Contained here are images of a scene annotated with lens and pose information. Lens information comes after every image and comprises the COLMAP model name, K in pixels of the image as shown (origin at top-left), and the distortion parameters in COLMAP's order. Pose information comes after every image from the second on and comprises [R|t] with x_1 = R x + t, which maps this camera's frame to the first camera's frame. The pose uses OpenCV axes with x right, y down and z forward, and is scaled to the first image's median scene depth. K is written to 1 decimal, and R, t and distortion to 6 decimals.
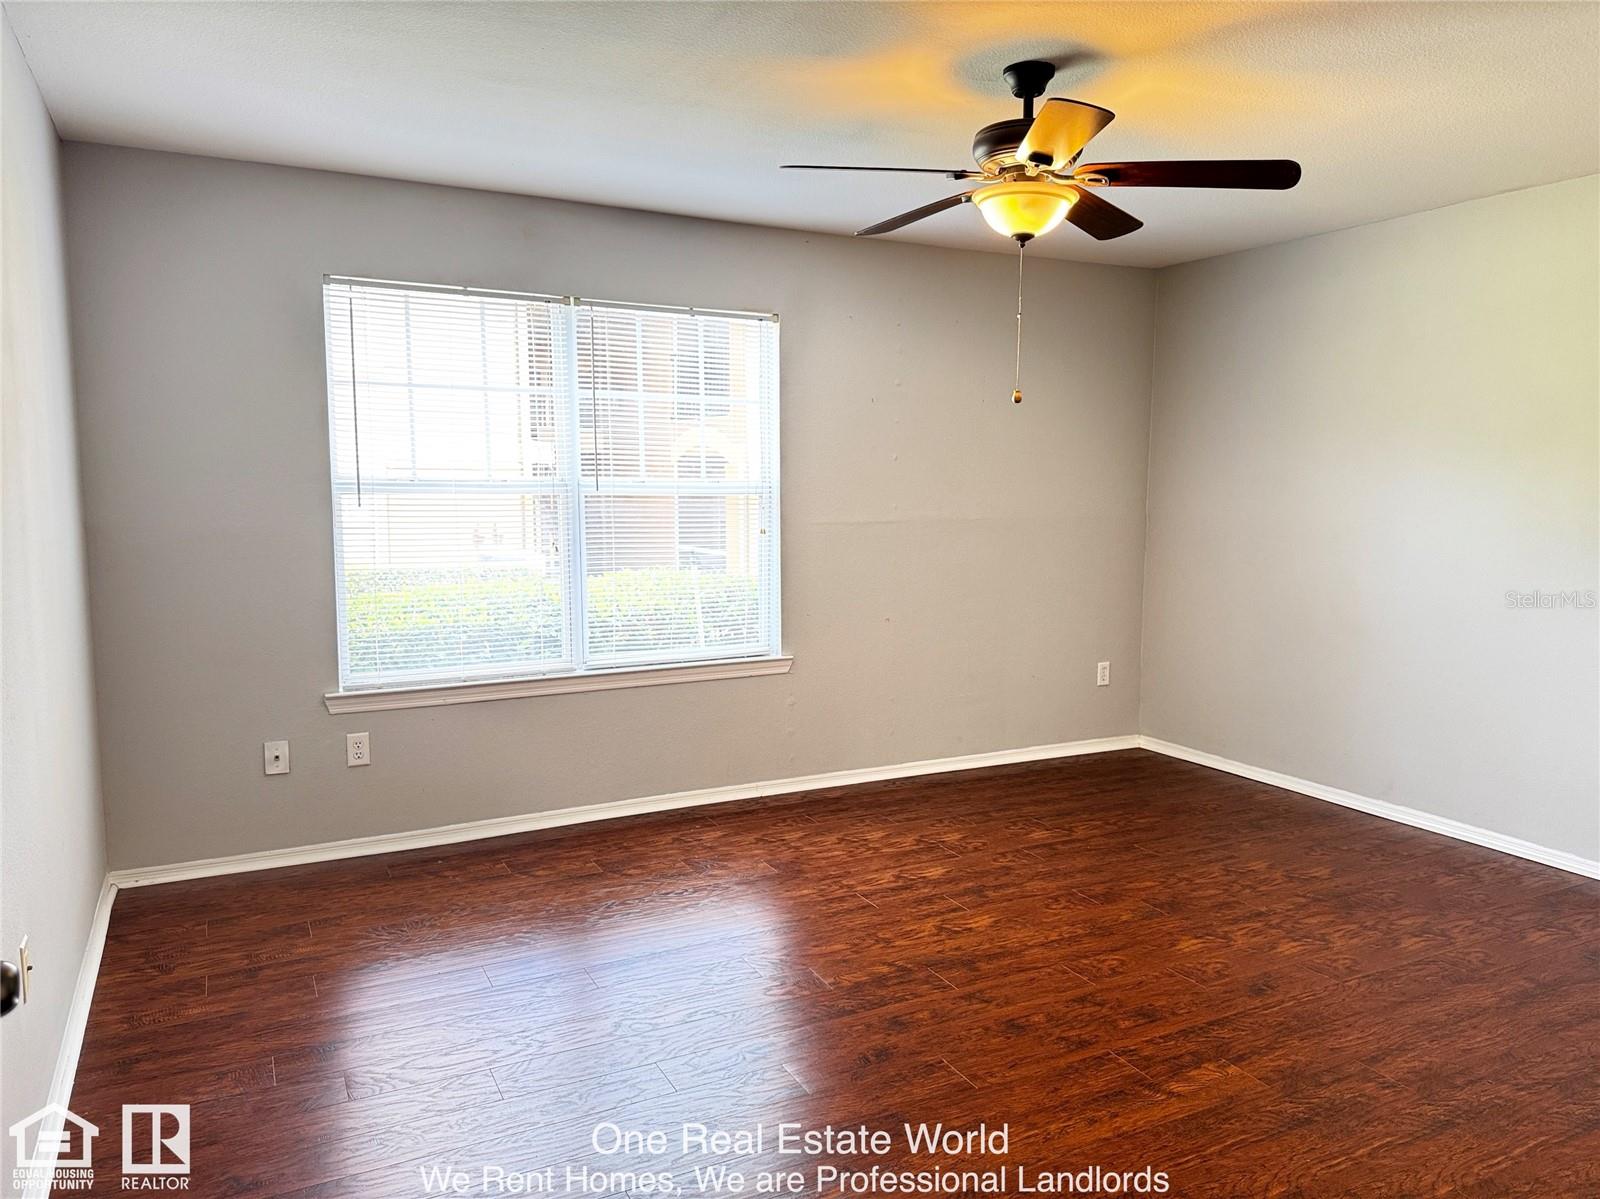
lens RADIAL K [[1124.3, 0, 797.3], [0, 1124.3, 594.1], [0, 0, 1]] dist [0.069830, -0.043809]
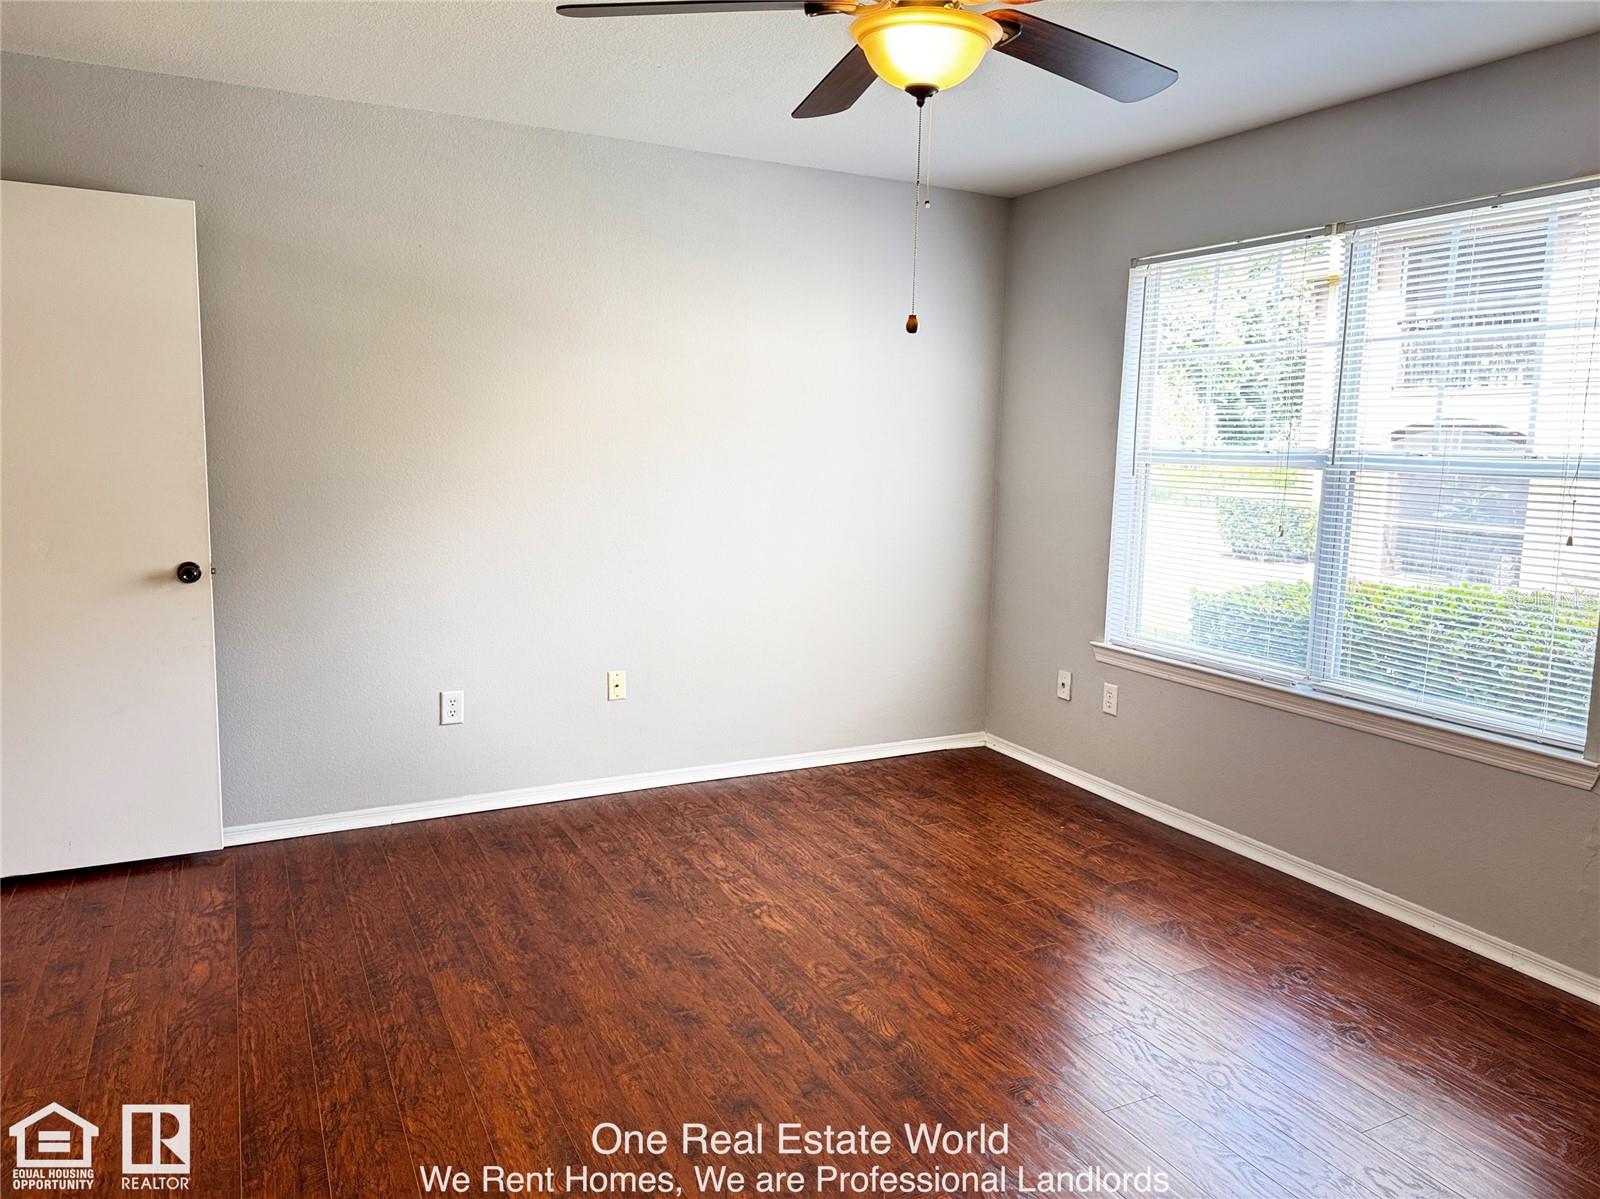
lens RADIAL K [[1124.3, 0, 806.7], [0, 1124.3, 597.1], [0, 0, 1]] dist [0.069830, -0.043809]
pose [[-0.001575, 0.144824, -0.989456, 0.690816], [-0.114762, 0.982894, 0.144046, -0.084062], [0.993392, 0.113778, 0.015073, 0.704873]]
